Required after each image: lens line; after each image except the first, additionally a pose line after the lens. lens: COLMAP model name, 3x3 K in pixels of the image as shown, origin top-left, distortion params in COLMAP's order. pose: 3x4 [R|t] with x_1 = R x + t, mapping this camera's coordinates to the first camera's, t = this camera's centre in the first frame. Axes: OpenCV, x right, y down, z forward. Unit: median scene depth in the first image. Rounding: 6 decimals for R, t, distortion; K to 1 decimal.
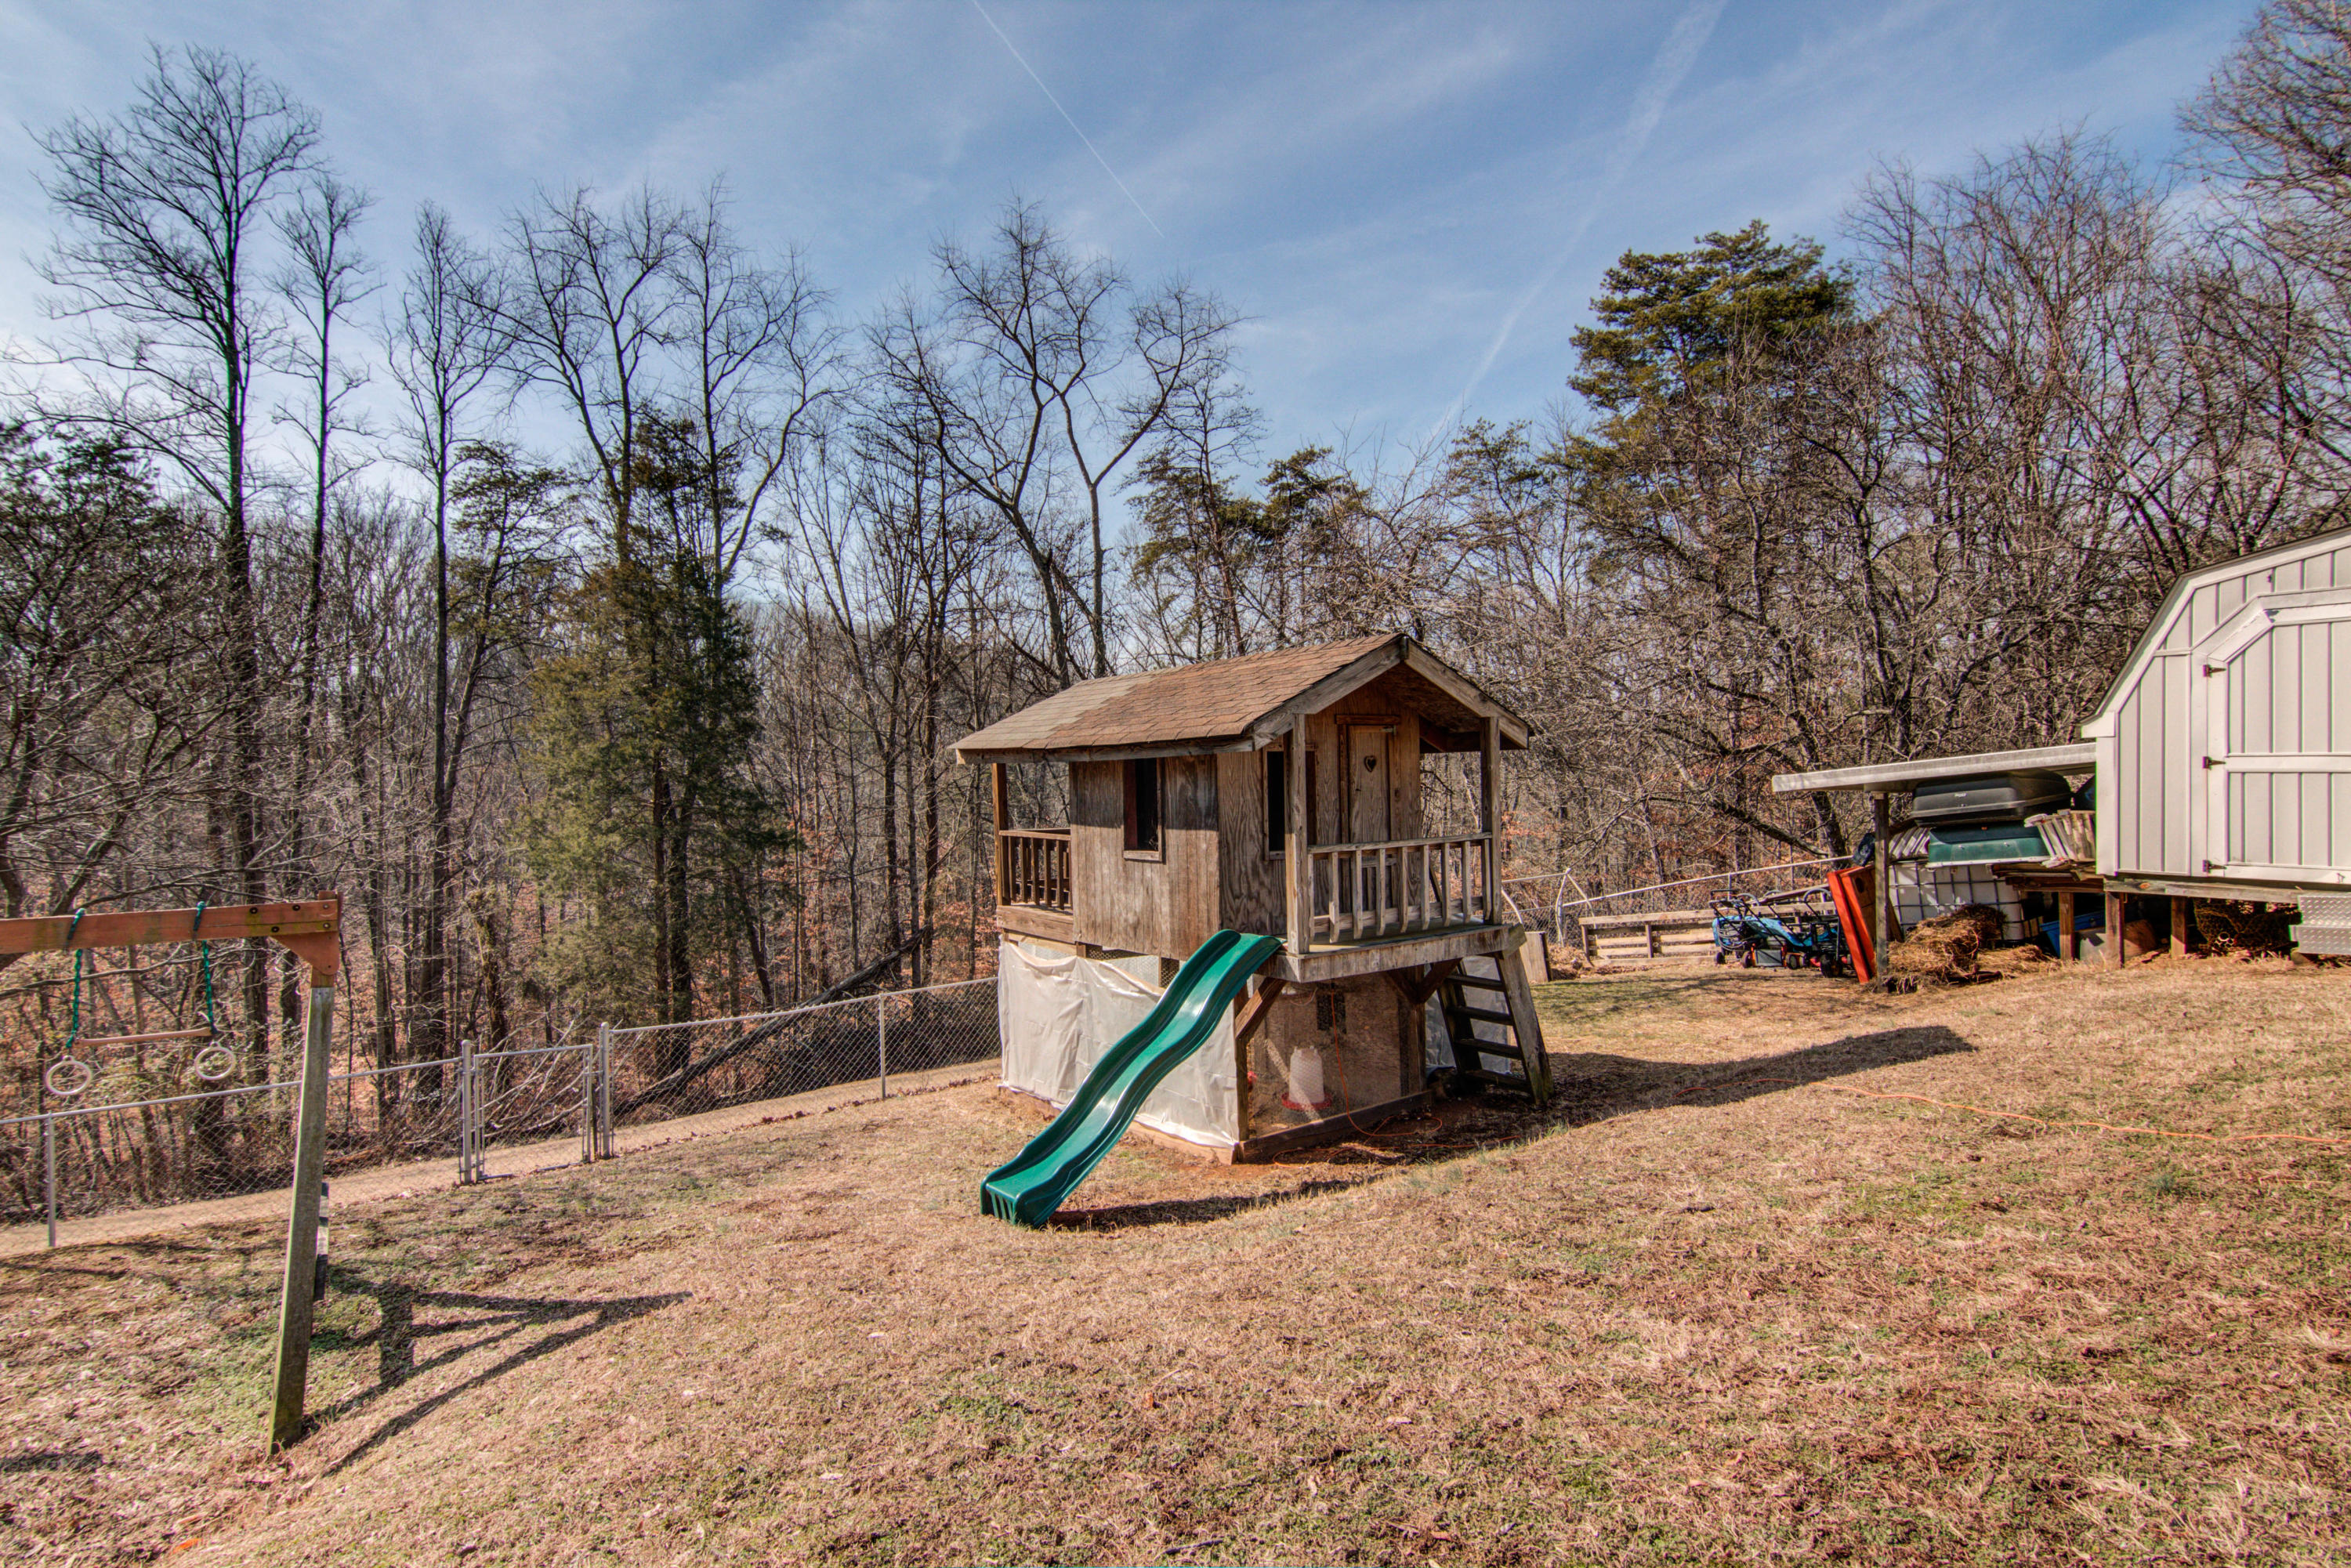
lens RADIAL K [[1153.8, 0, 1171.8], [0, 1153.8, 790.8], [0, 0, 1]] dist [-0.003884, -0.001034]
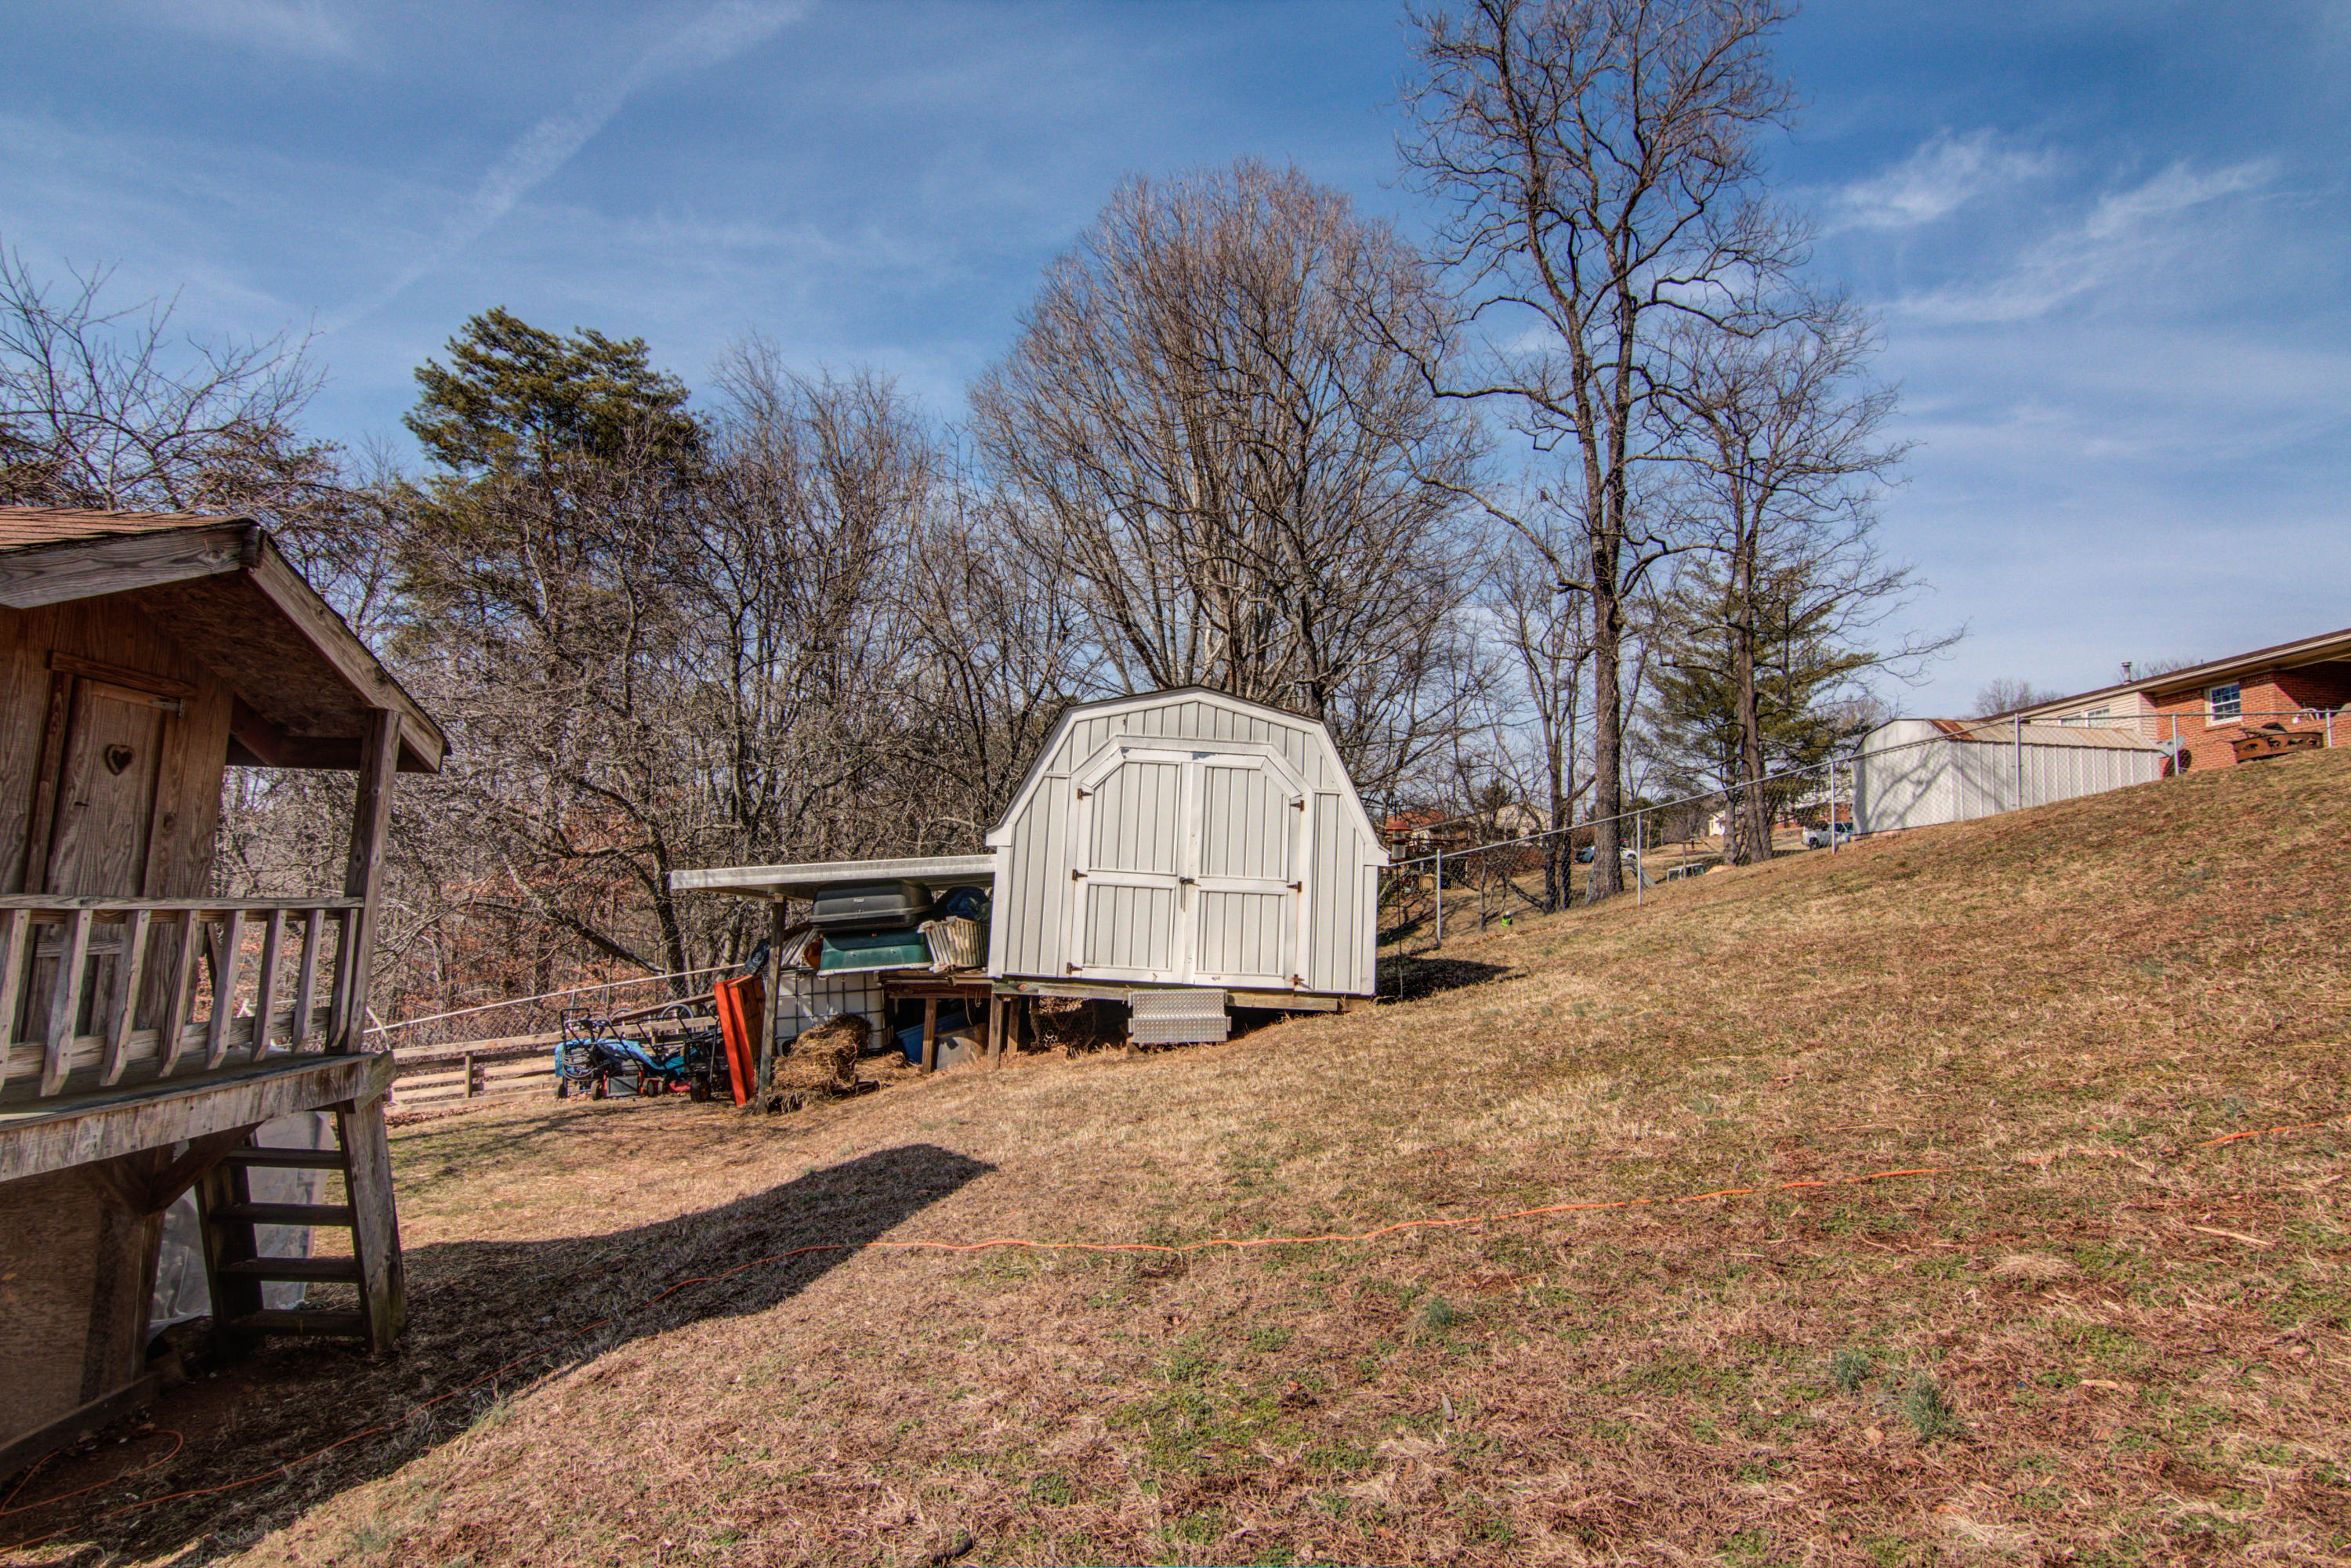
lens RADIAL K [[1166.6, 0, 1166.6], [0, 1166.6, 775.0], [0, 0, 1]] dist [-0.003766, -0.000650]
pose [[0.571199, 0.138870, 0.808979, 0.011137], [-0.040538, 0.989154, -0.141176, 0.029664], [-0.819810, 0.047845, 0.570634, 0.219536]]
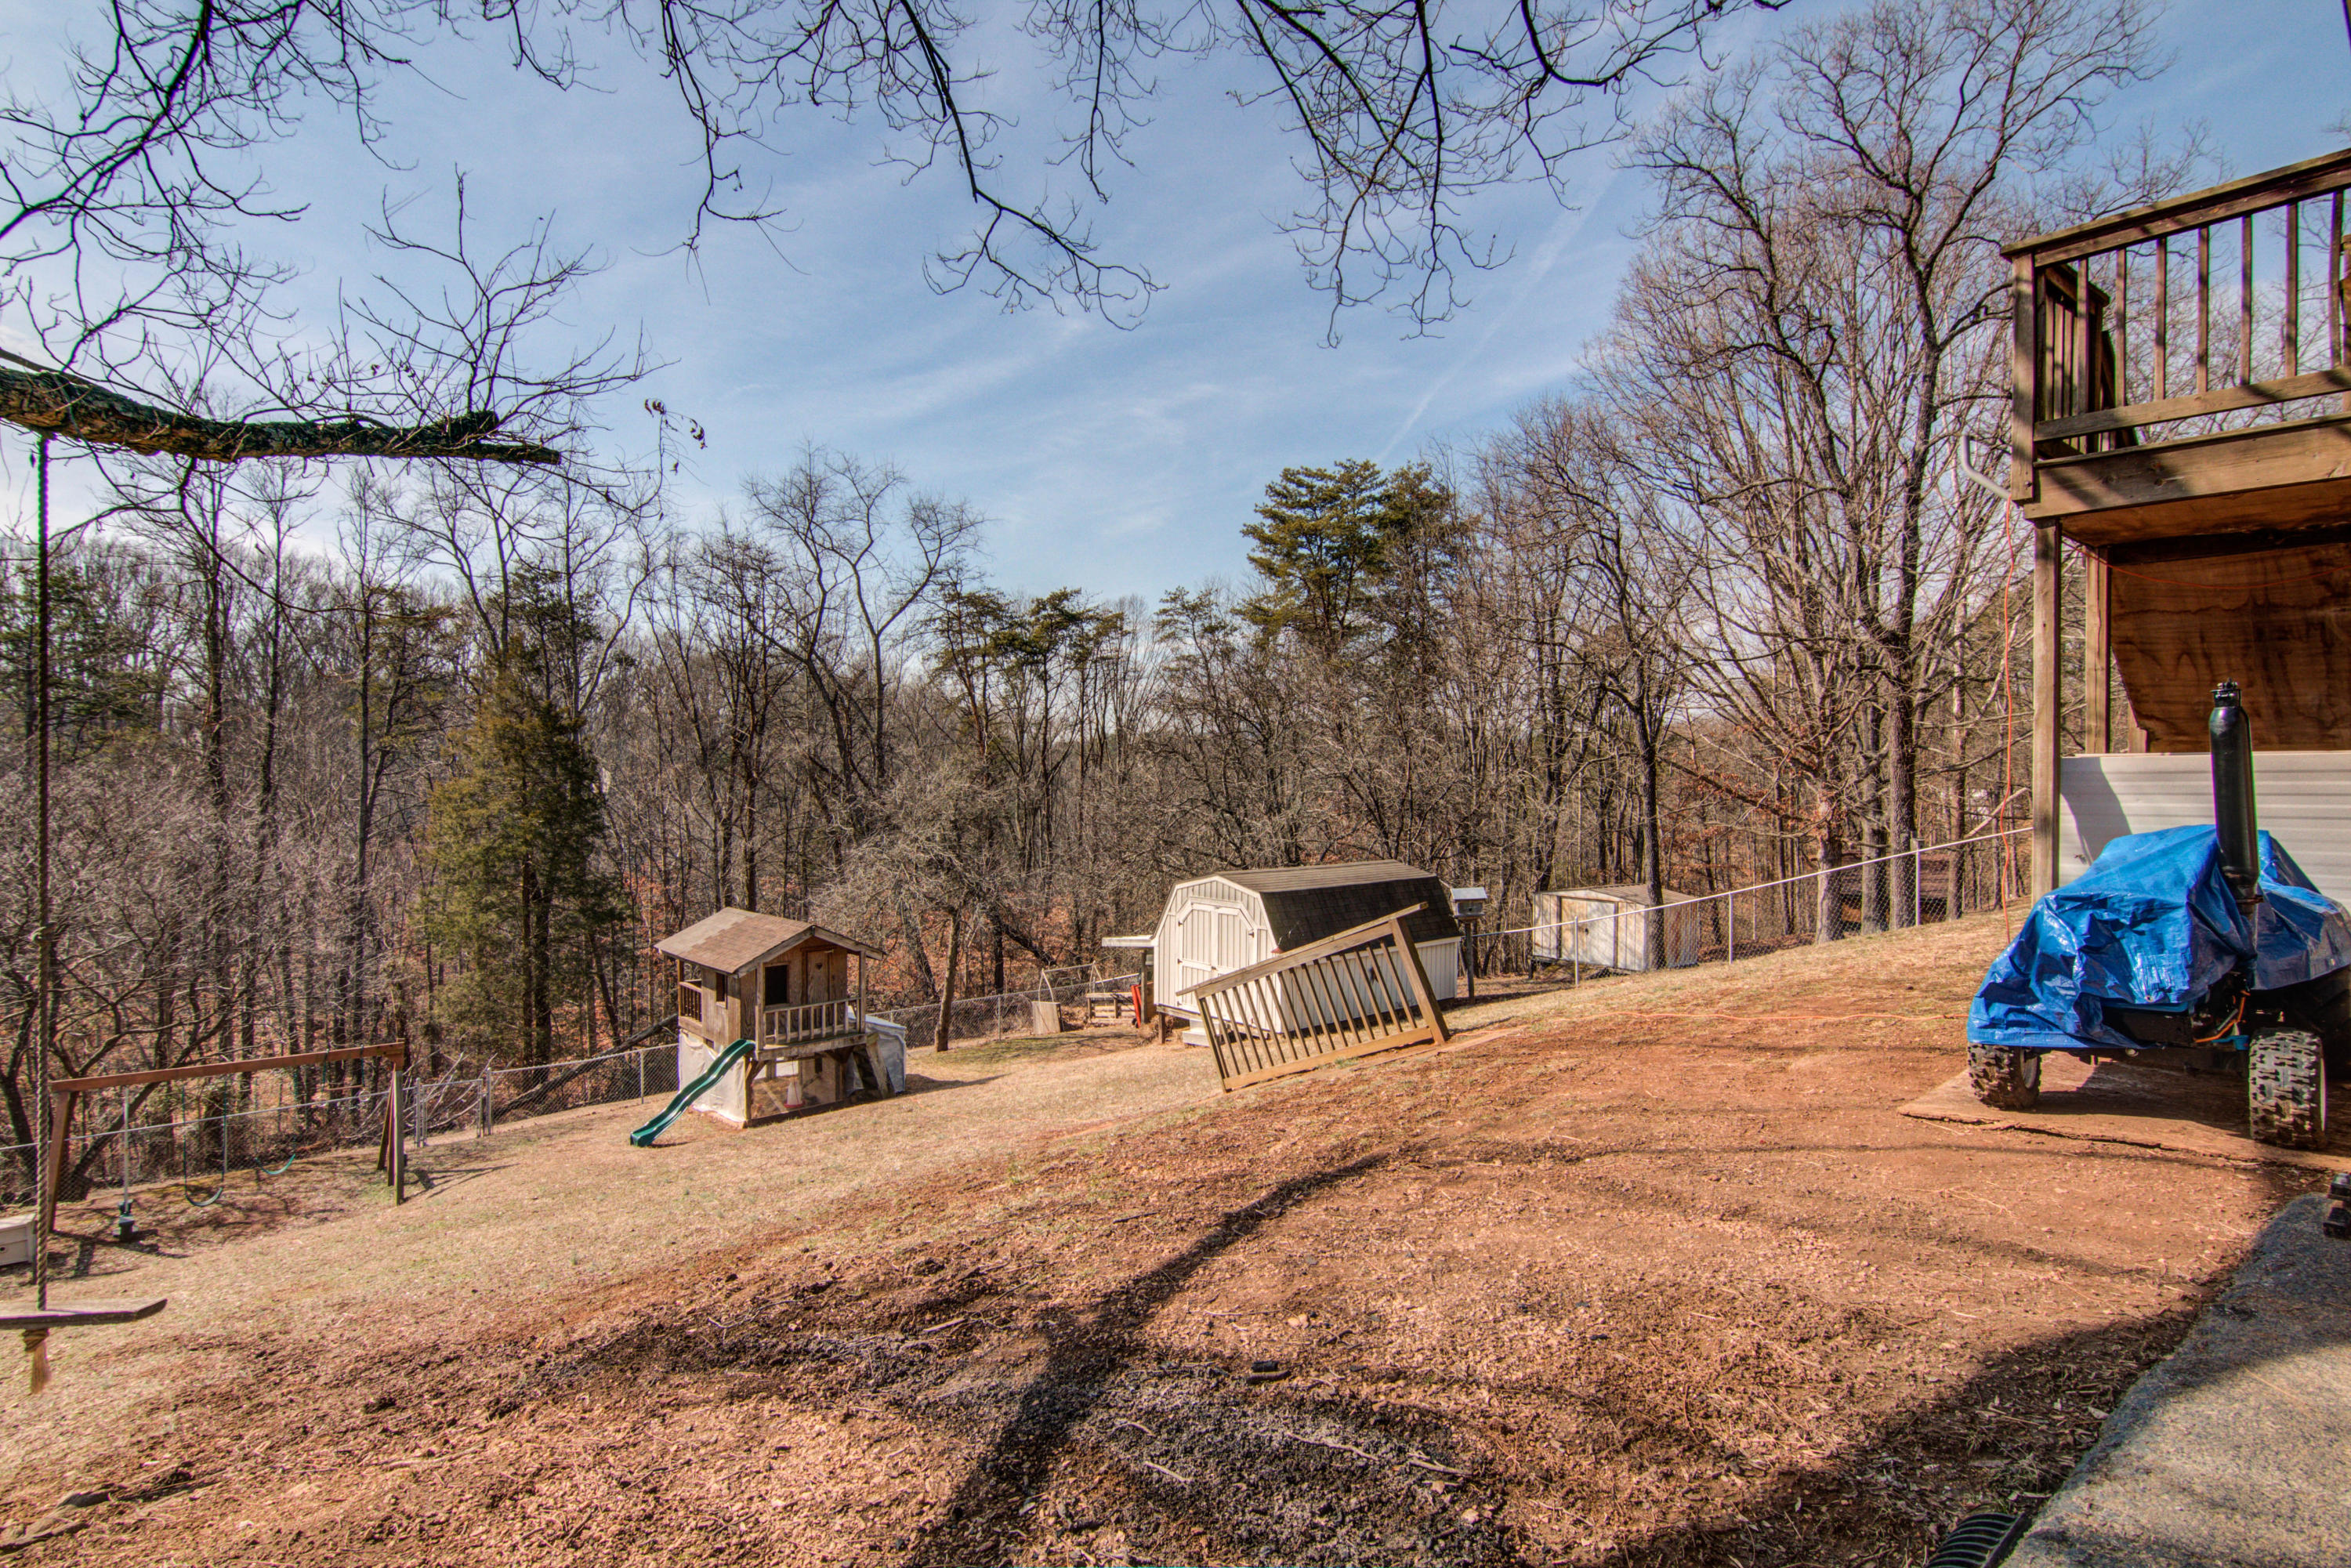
lens RADIAL K [[1153.8, 0, 1171.8], [0, 1153.8, 790.8], [0, 0, 1]] dist [-0.003884, -0.001034]
pose [[0.996300, 0.011882, 0.085118, 0.524462], [-0.011837, 0.999929, -0.001038, -0.298981], [-0.085124, 0.000027, 0.996370, -1.119190]]
